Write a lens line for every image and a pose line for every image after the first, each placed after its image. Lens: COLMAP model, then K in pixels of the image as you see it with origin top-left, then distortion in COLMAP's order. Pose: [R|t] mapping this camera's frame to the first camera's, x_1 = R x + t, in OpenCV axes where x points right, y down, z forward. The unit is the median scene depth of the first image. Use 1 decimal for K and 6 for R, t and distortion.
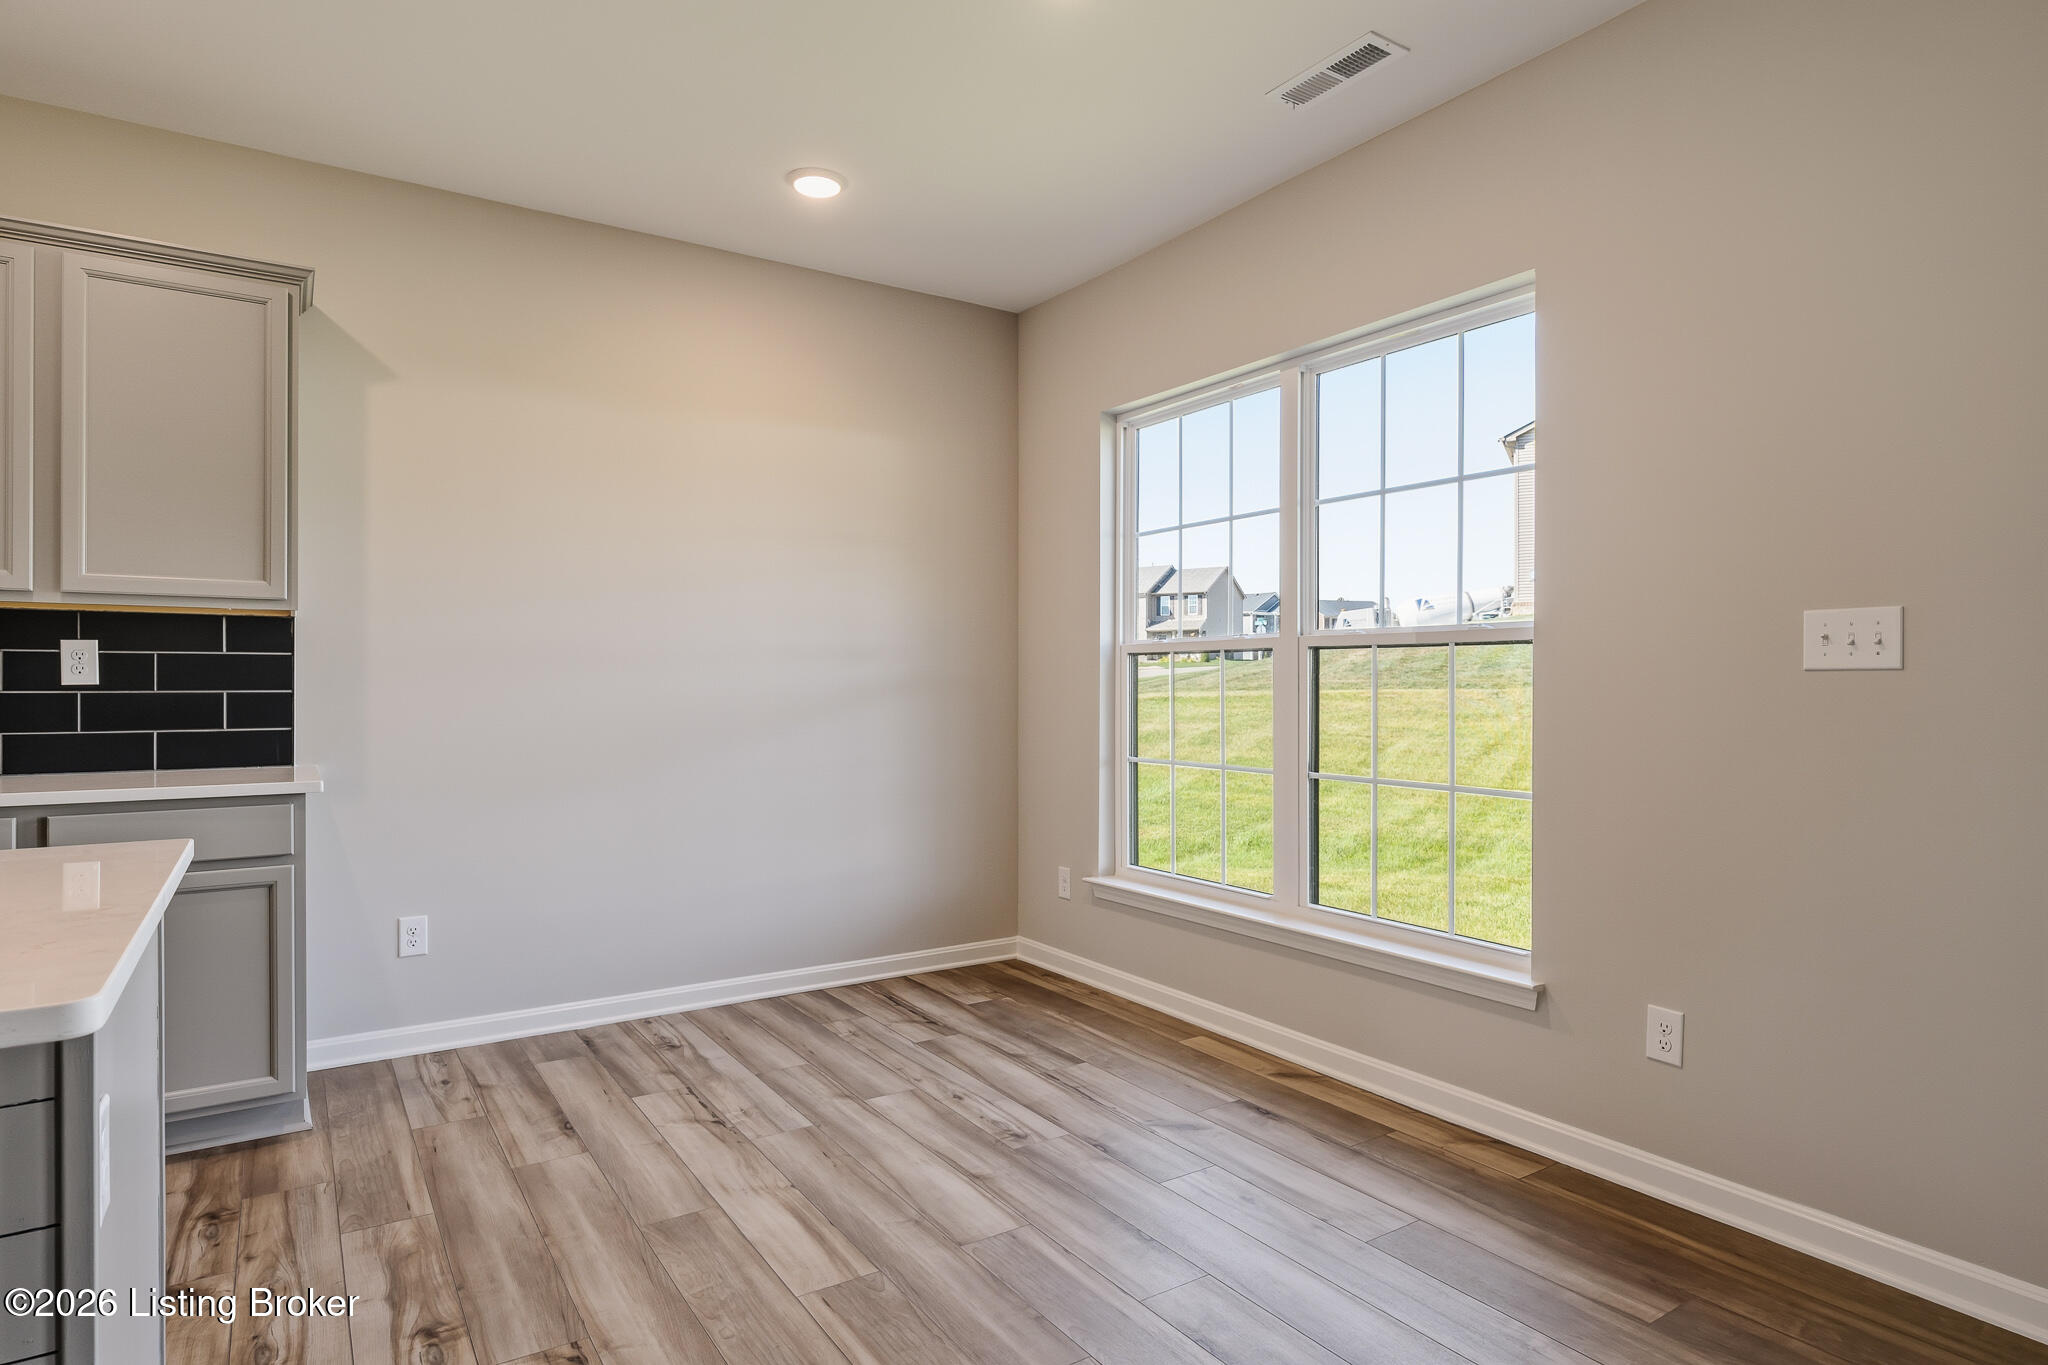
lens RADIAL K [[1052.9, 0, 1034.2], [0, 1052.9, 708.2], [0, 0, 1]] dist [-0.026743, -0.000511]
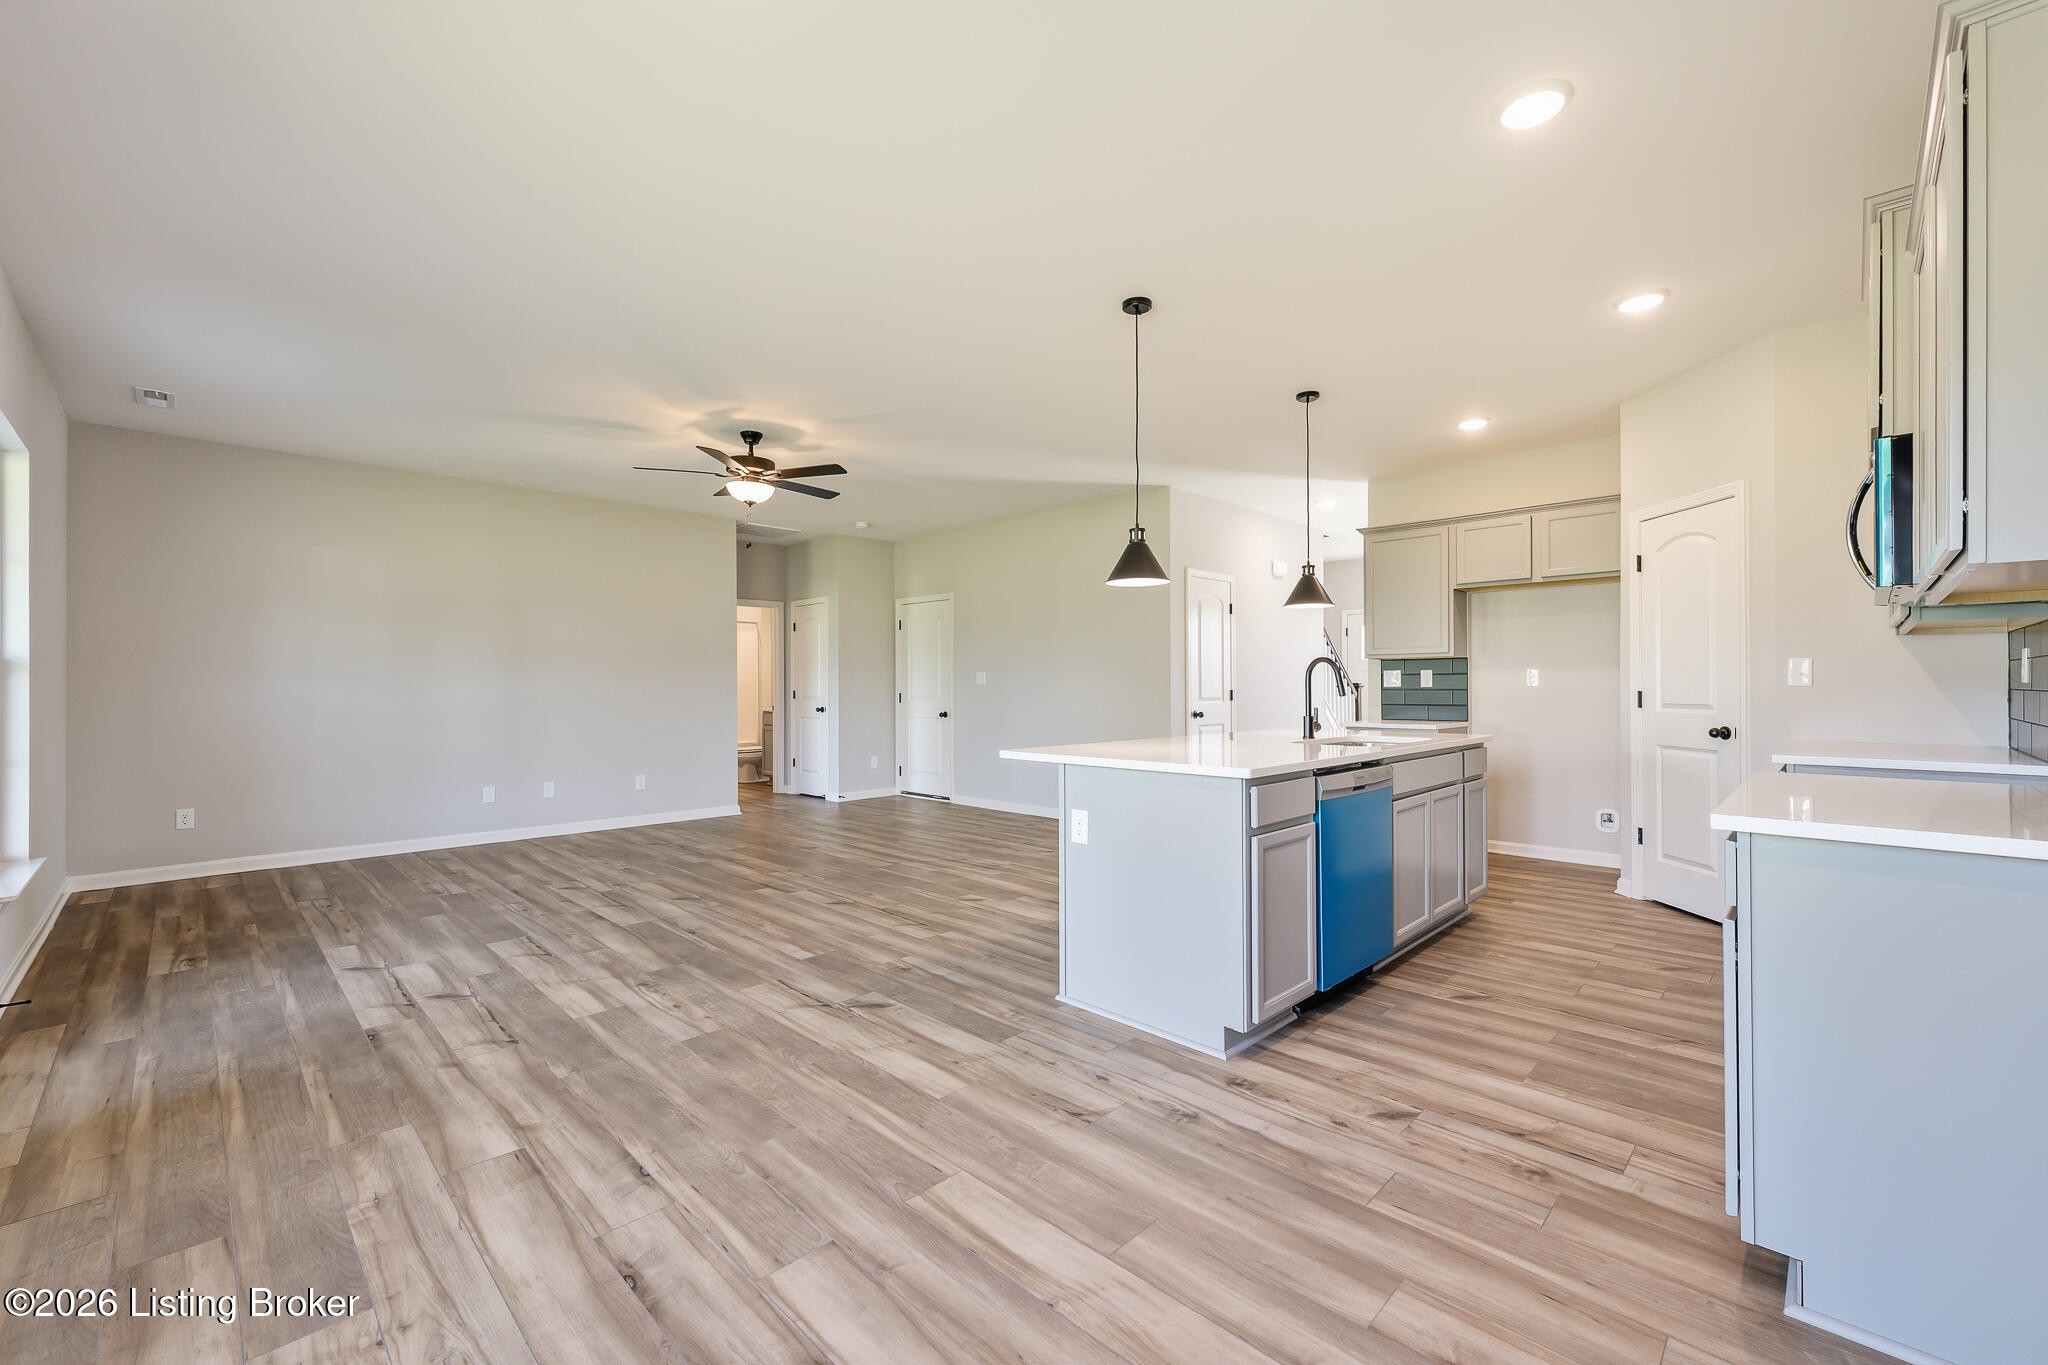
lens RADIAL K [[832.1, 0, 1023.4], [0, 832.1, 679.2], [0, 0, 1]] dist [-0.000131, -0.000582]
pose [[-0.981794, -0.000040, -0.189951, -0.083572], [-0.001597, 0.999966, 0.008048, -0.031701], [0.189945, 0.008205, -0.981761, 1.539743]]
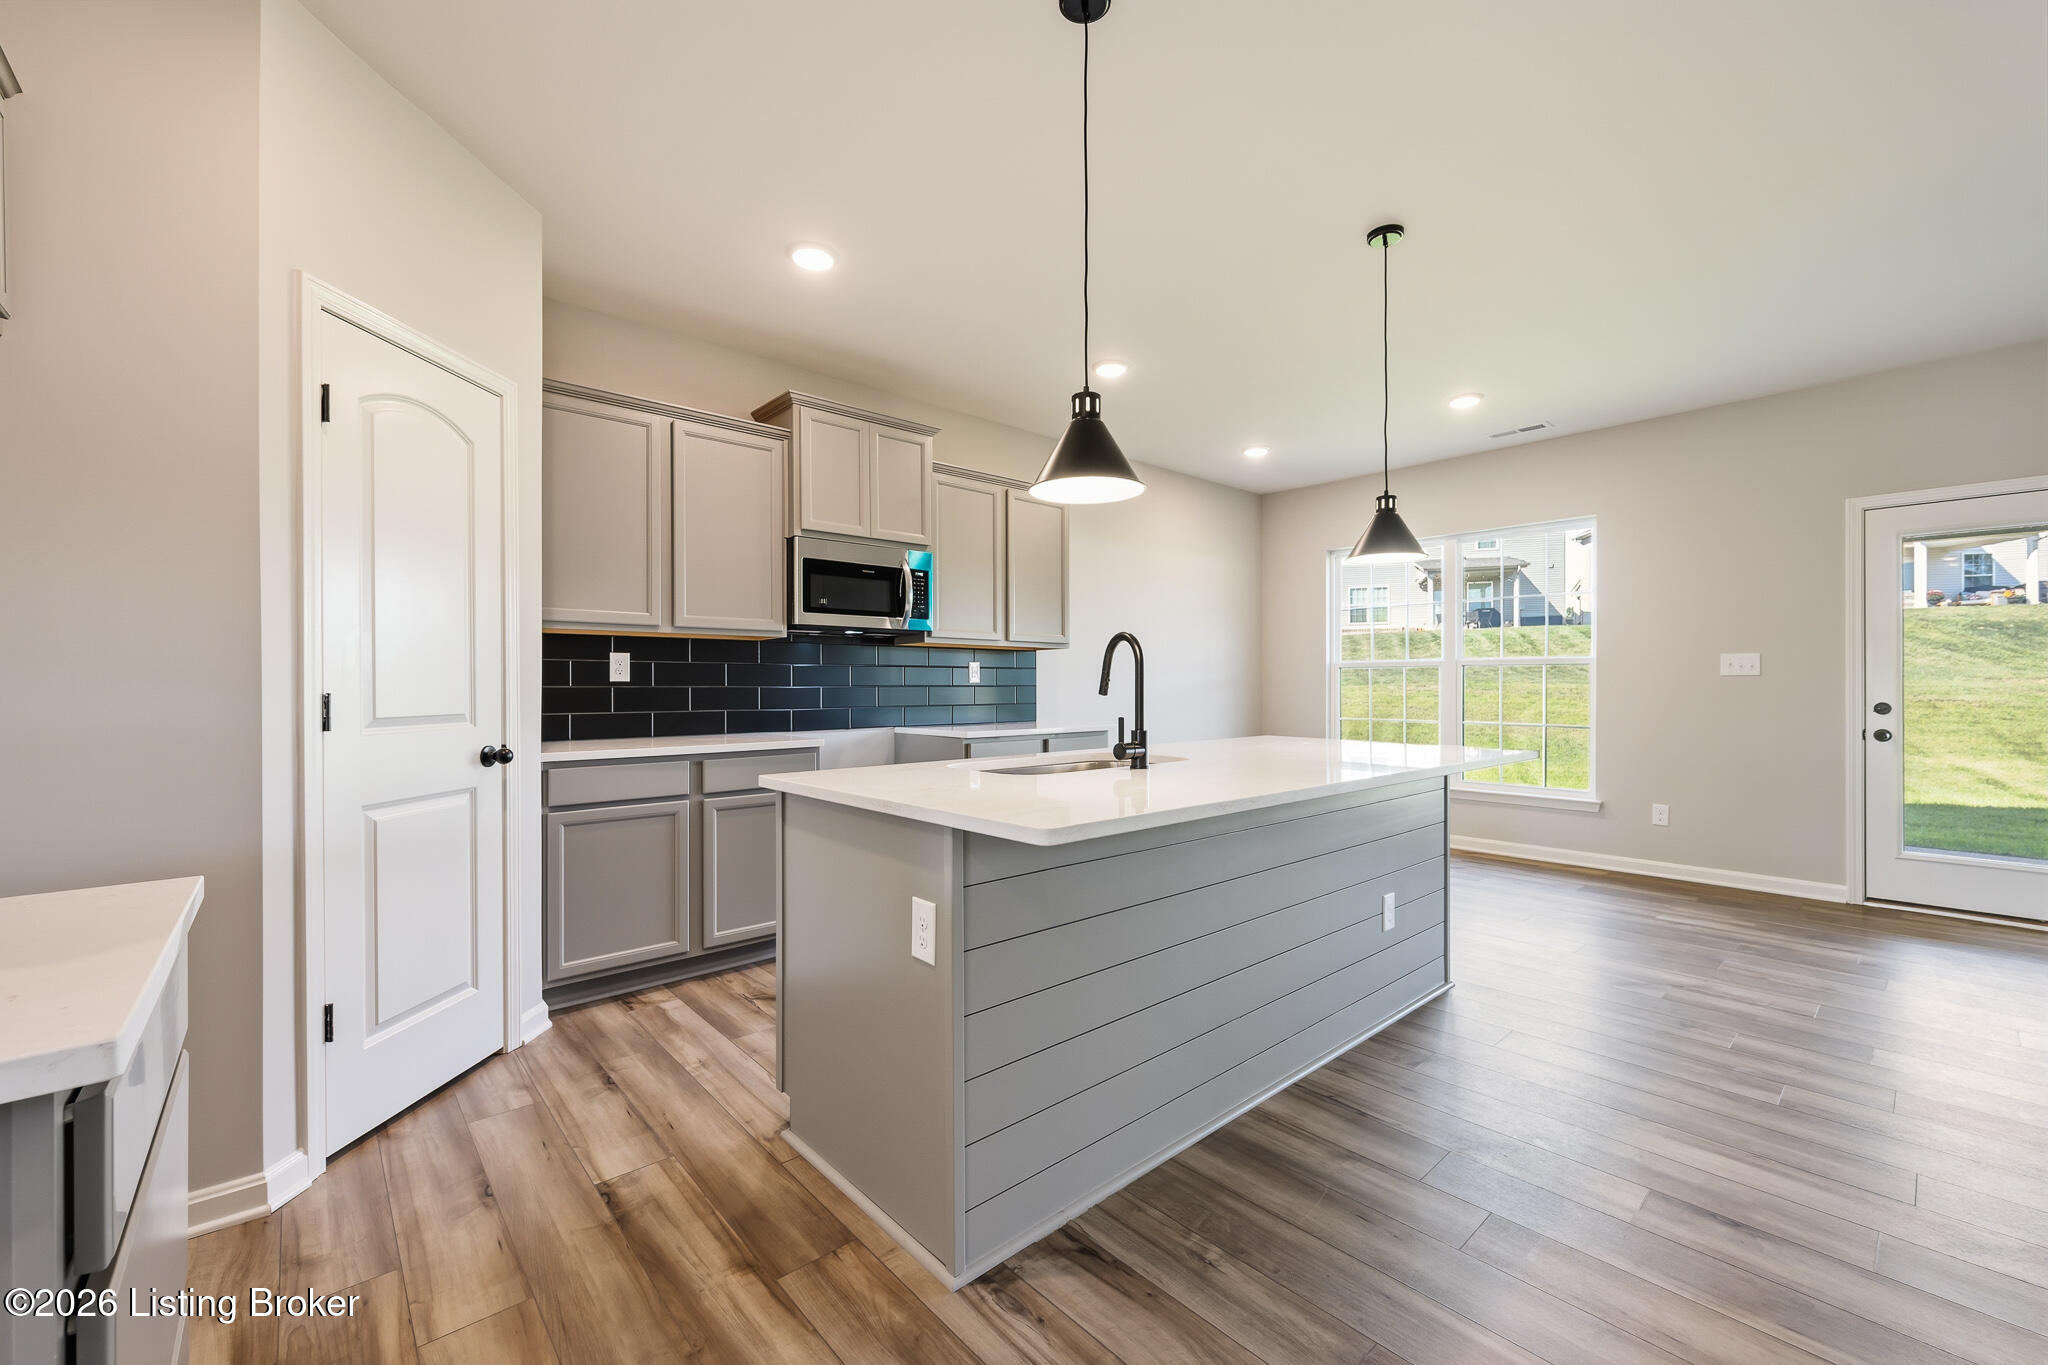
lens RADIAL K [[813.7, 0, 1032.6], [0, 813.7, 690.4], [0, 0, 1]] dist [0.003133, -0.000690]
pose [[0.991320, -0.003578, 0.131420, -1.146816], [0.005038, 0.999929, -0.010779, 0.014207], [-0.131372, 0.011348, 0.991268, -0.772964]]
